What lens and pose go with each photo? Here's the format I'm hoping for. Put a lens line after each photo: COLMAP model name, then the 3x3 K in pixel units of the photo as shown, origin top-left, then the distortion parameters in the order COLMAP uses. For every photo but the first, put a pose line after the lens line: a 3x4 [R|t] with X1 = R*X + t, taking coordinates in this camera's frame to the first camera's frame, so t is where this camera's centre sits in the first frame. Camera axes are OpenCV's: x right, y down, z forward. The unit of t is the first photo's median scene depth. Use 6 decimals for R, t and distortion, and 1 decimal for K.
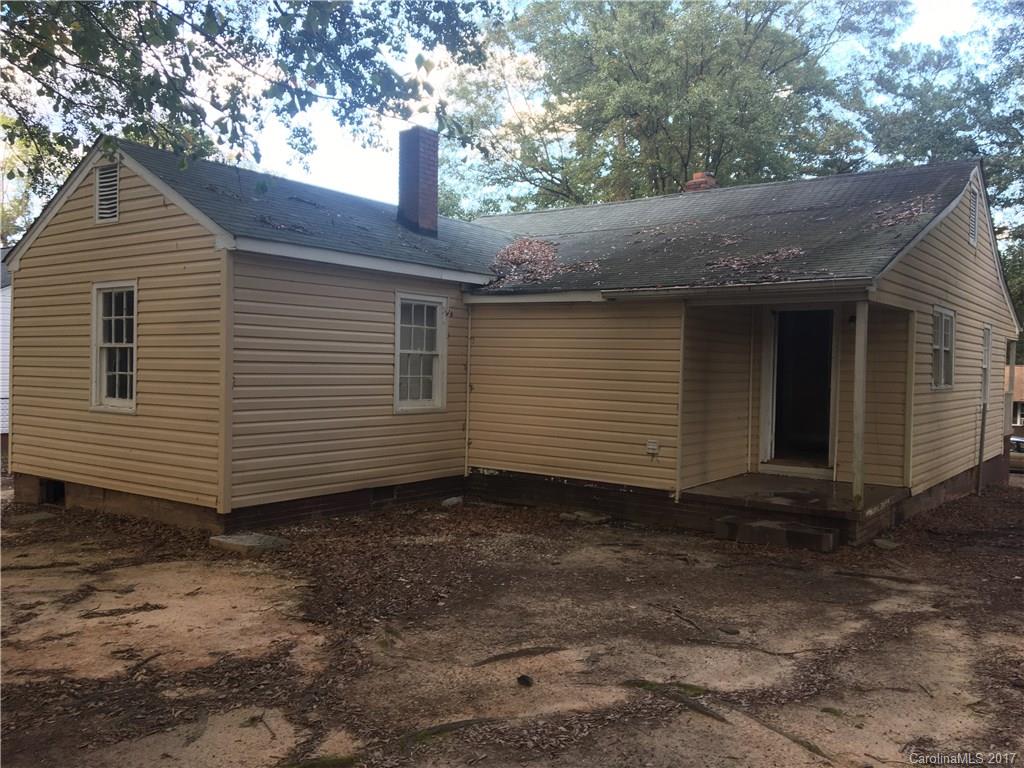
lens RADIAL K [[870.6, 0, 512.0], [0, 870.6, 384.0], [0, 0, 1]] dist [0.076142, -0.140454]
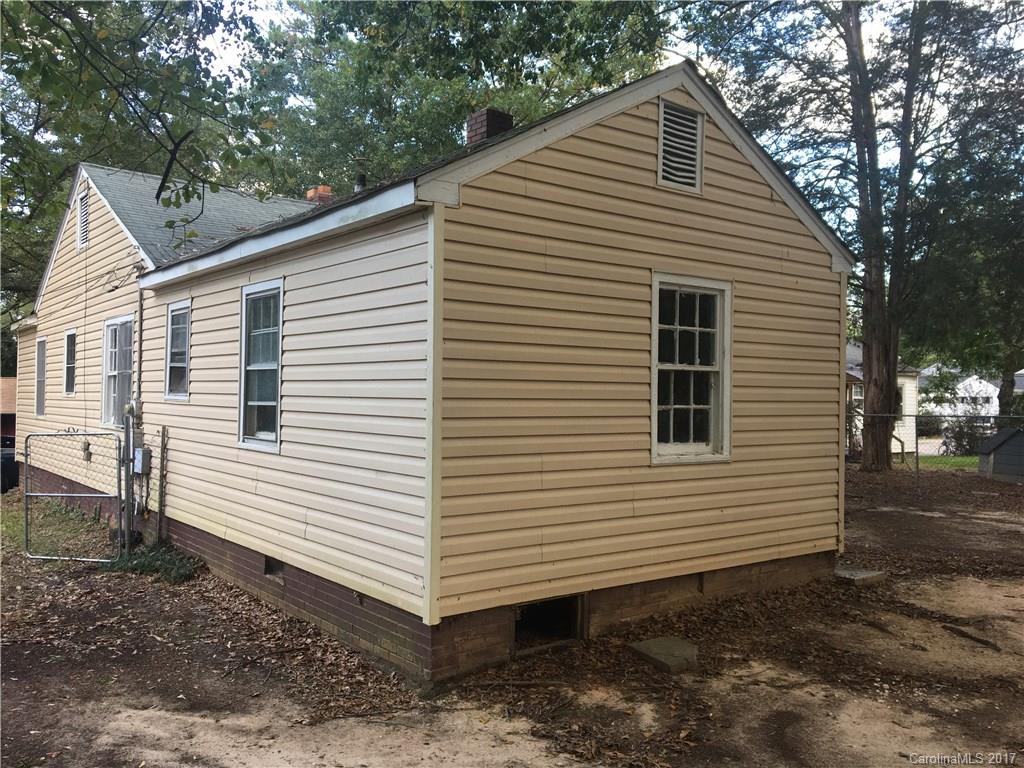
lens RADIAL K [[870.6, 0, 512.0], [0, 870.6, 384.0], [0, 0, 1]] dist [0.076142, -0.140454]
pose [[0.268748, -0.002192, 0.963208, -1.145404], [0.010200, 0.999948, -0.000570, -0.031479], [-0.963156, 0.009977, 0.268757, 0.932877]]
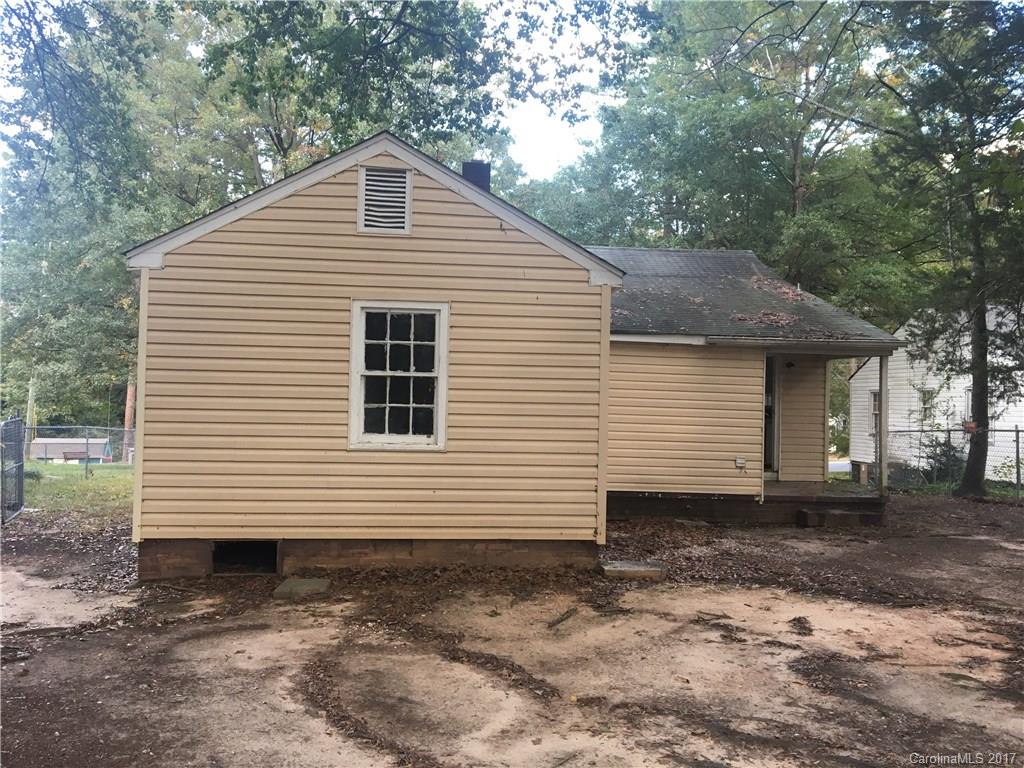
lens RADIAL K [[870.6, 0, 512.0], [0, 870.6, 384.0], [0, 0, 1]] dist [0.076142, -0.140454]
pose [[0.743718, 0.011992, 0.668386, -0.933944], [0.004478, 0.999727, -0.022920, -0.013190], [-0.668479, 0.020039, 0.743461, 0.270847]]
